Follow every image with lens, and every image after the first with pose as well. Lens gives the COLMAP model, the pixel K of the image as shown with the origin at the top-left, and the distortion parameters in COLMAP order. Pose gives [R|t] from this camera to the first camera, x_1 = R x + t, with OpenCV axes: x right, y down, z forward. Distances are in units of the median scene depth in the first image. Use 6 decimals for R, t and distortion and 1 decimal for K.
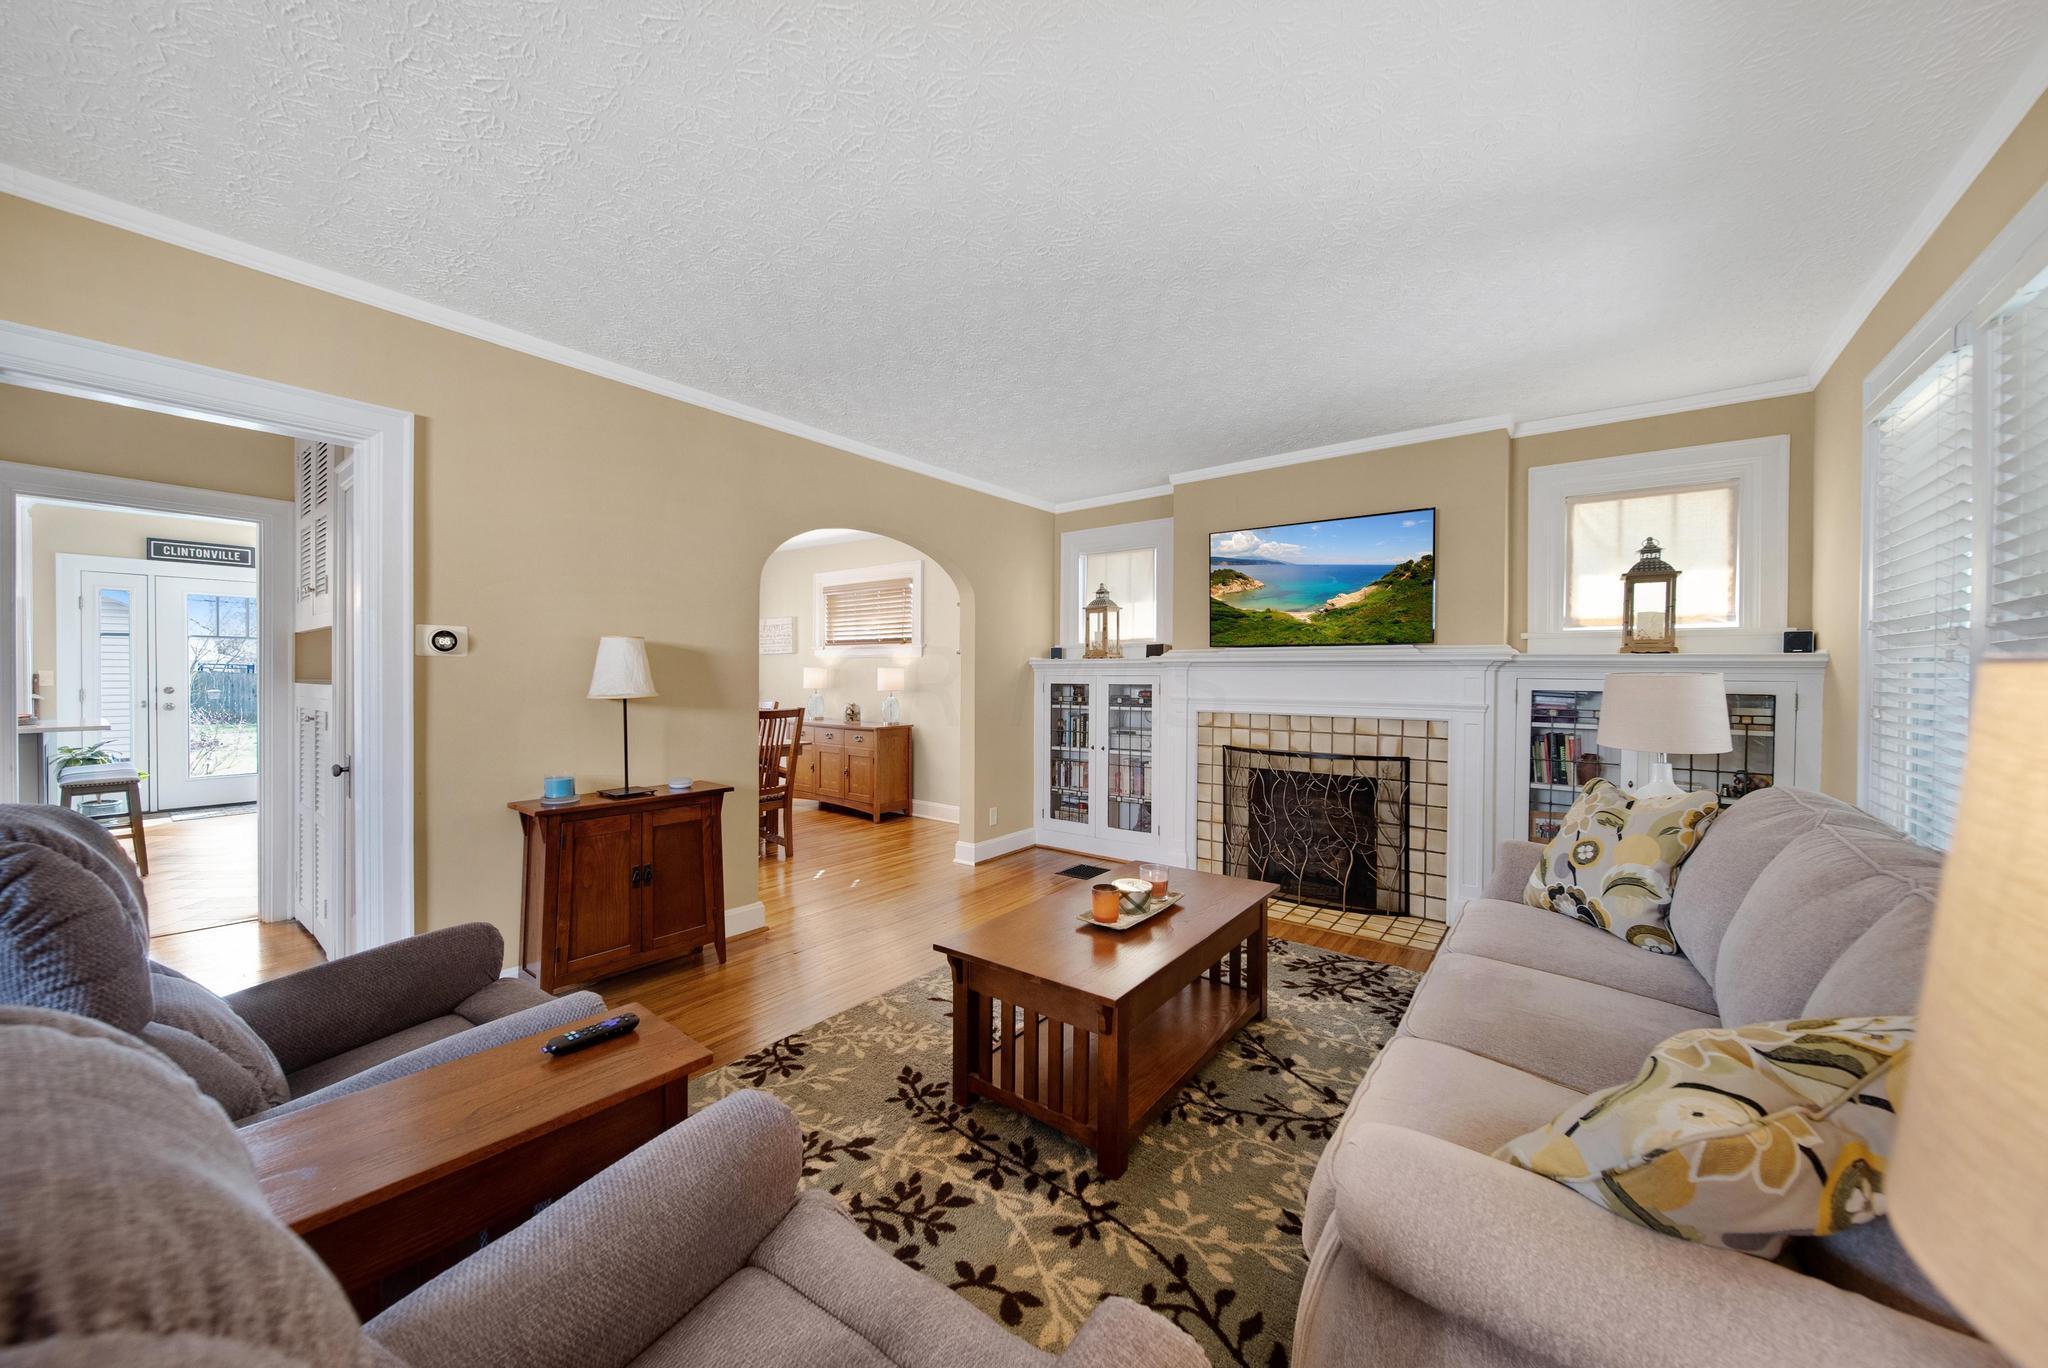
lens RADIAL K [[735.5, 0, 1007.6], [0, 735.5, 681.9], [0, 0, 1]] dist [-0.002532, -0.000610]
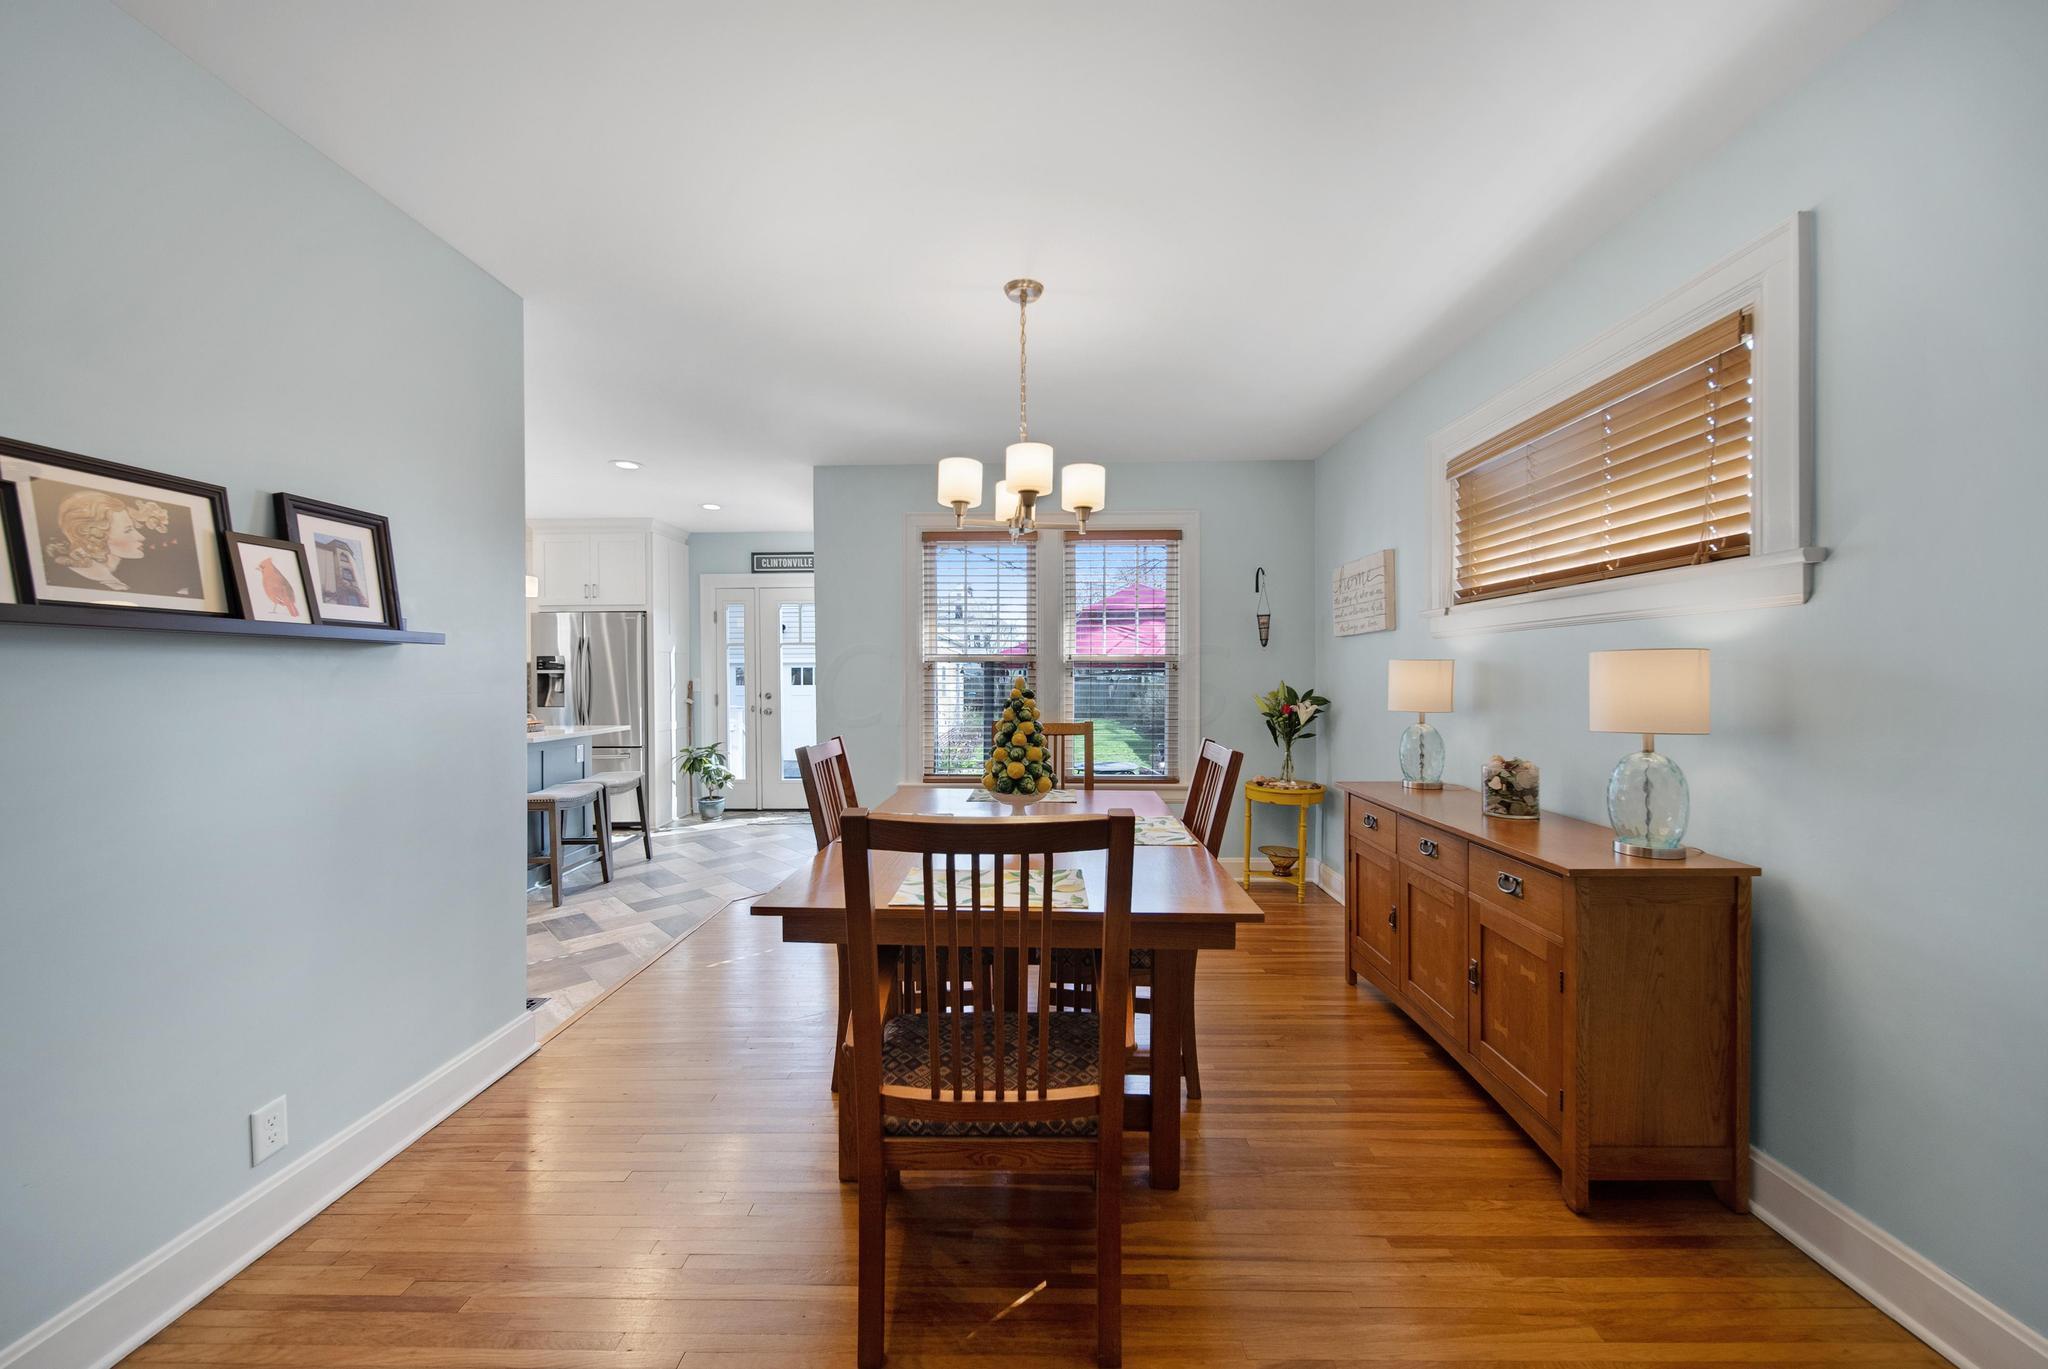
lens RADIAL K [[735.5, 0, 1019.4], [0, 735.5, 685.9], [0, 0, 1]] dist [-0.002532, -0.000610]
pose [[0.604782, 0.002448, -0.796388, -0.139186], [-0.002235, 0.999997, 0.001376, -0.009742], [0.796388, 0.000947, 0.604785, 1.099948]]
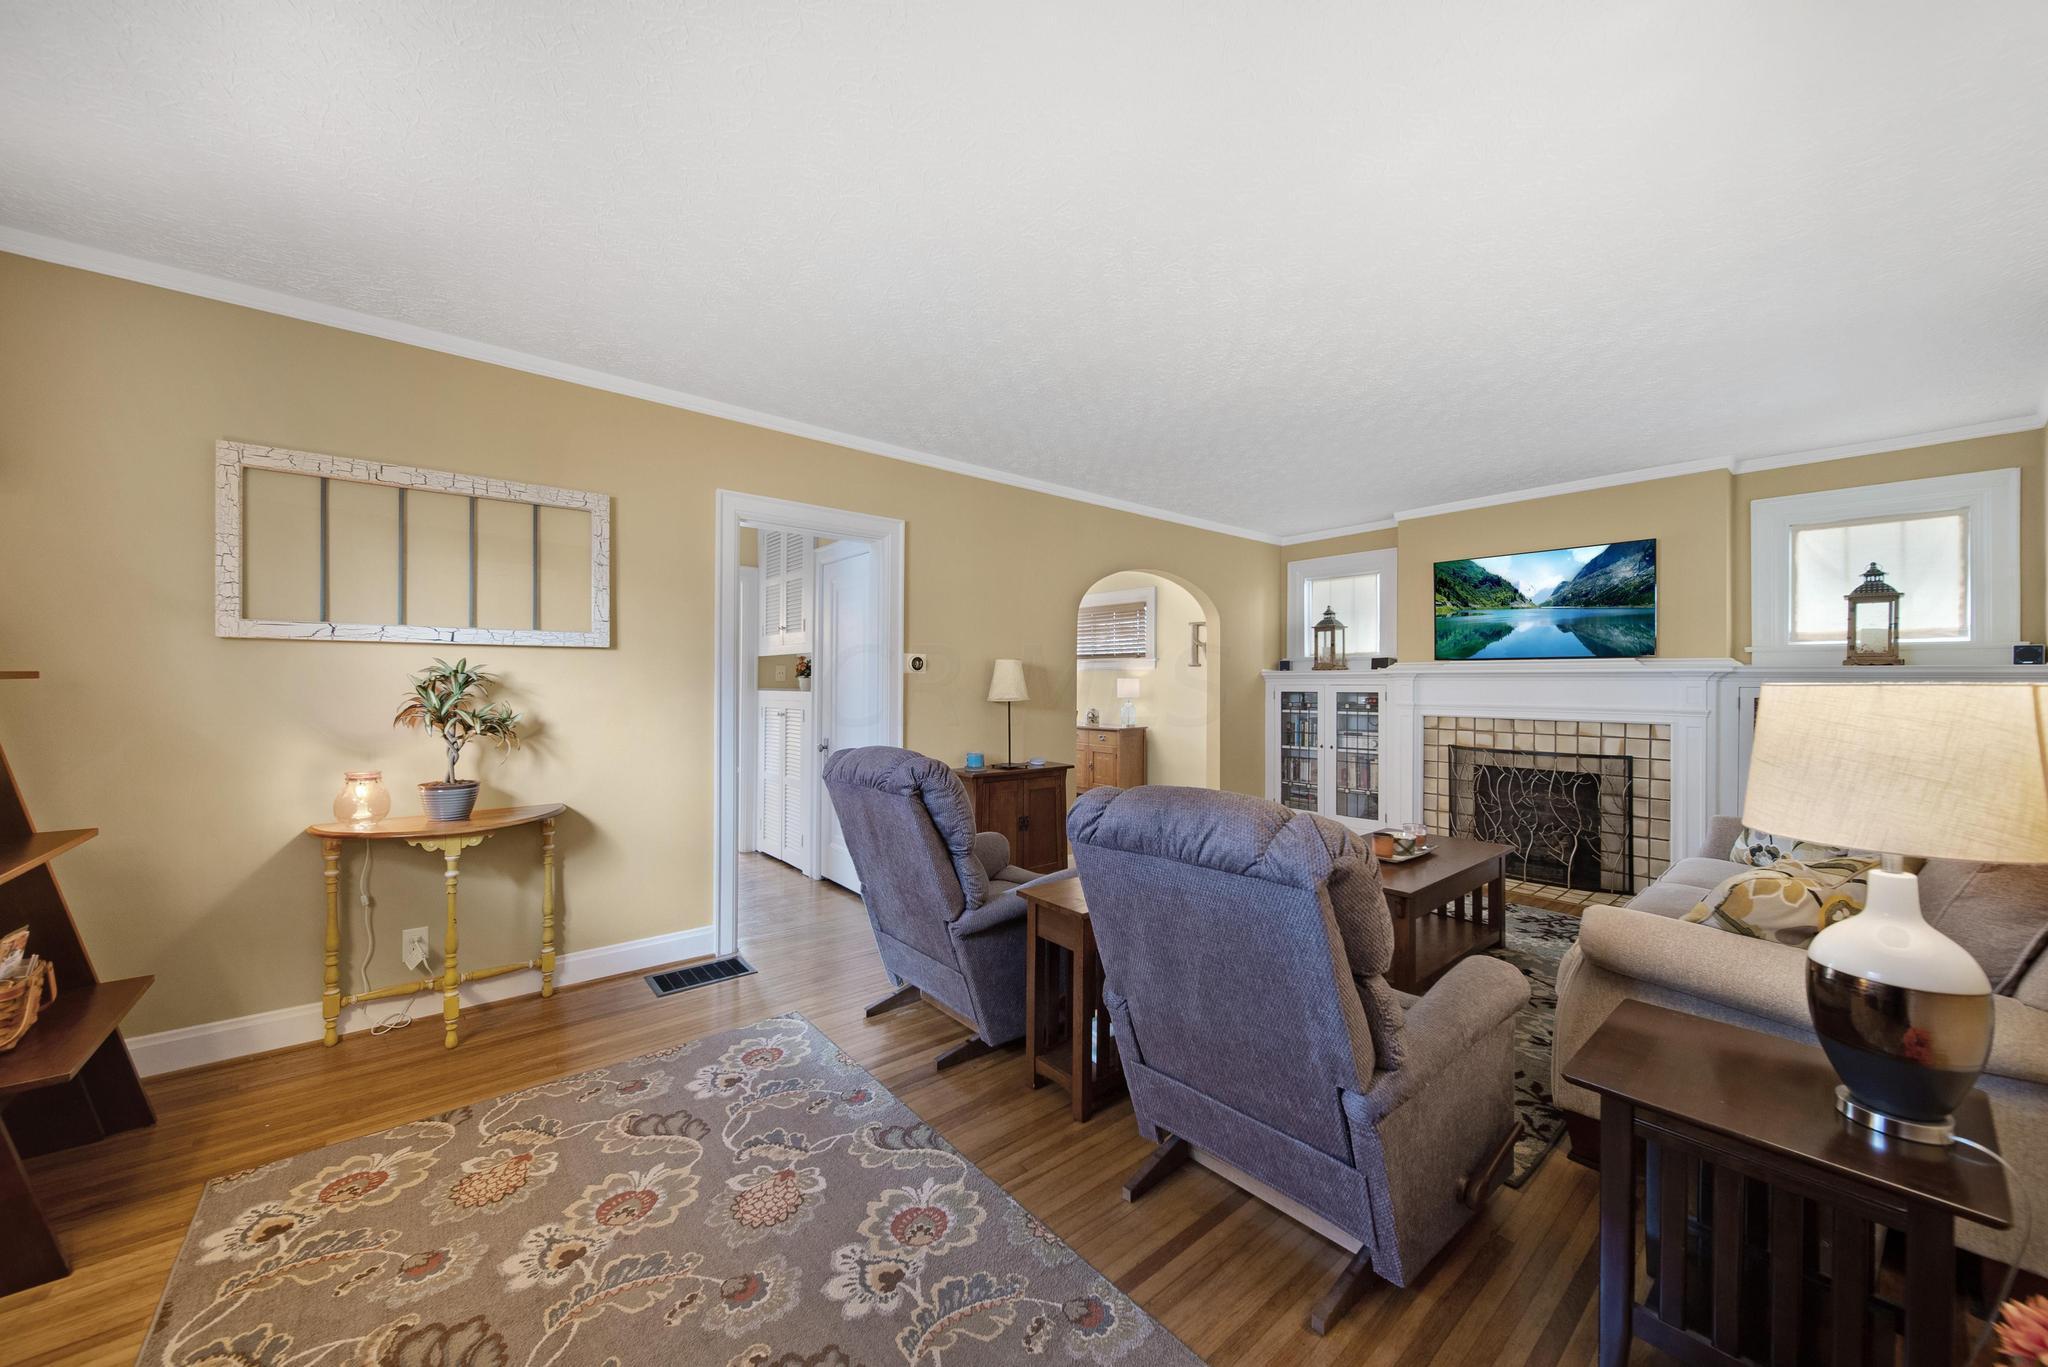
lens RADIAL K [[735.5, 0, 1013.2], [0, 735.5, 680.0], [0, 0, 1]] dist [-0.002532, -0.000610]
pose [[0.978290, -0.002055, -0.207232, -0.164815], [-0.000863, 0.999902, -0.013991, 0.000878], [0.207240, 0.013866, 0.978192, -0.330135]]
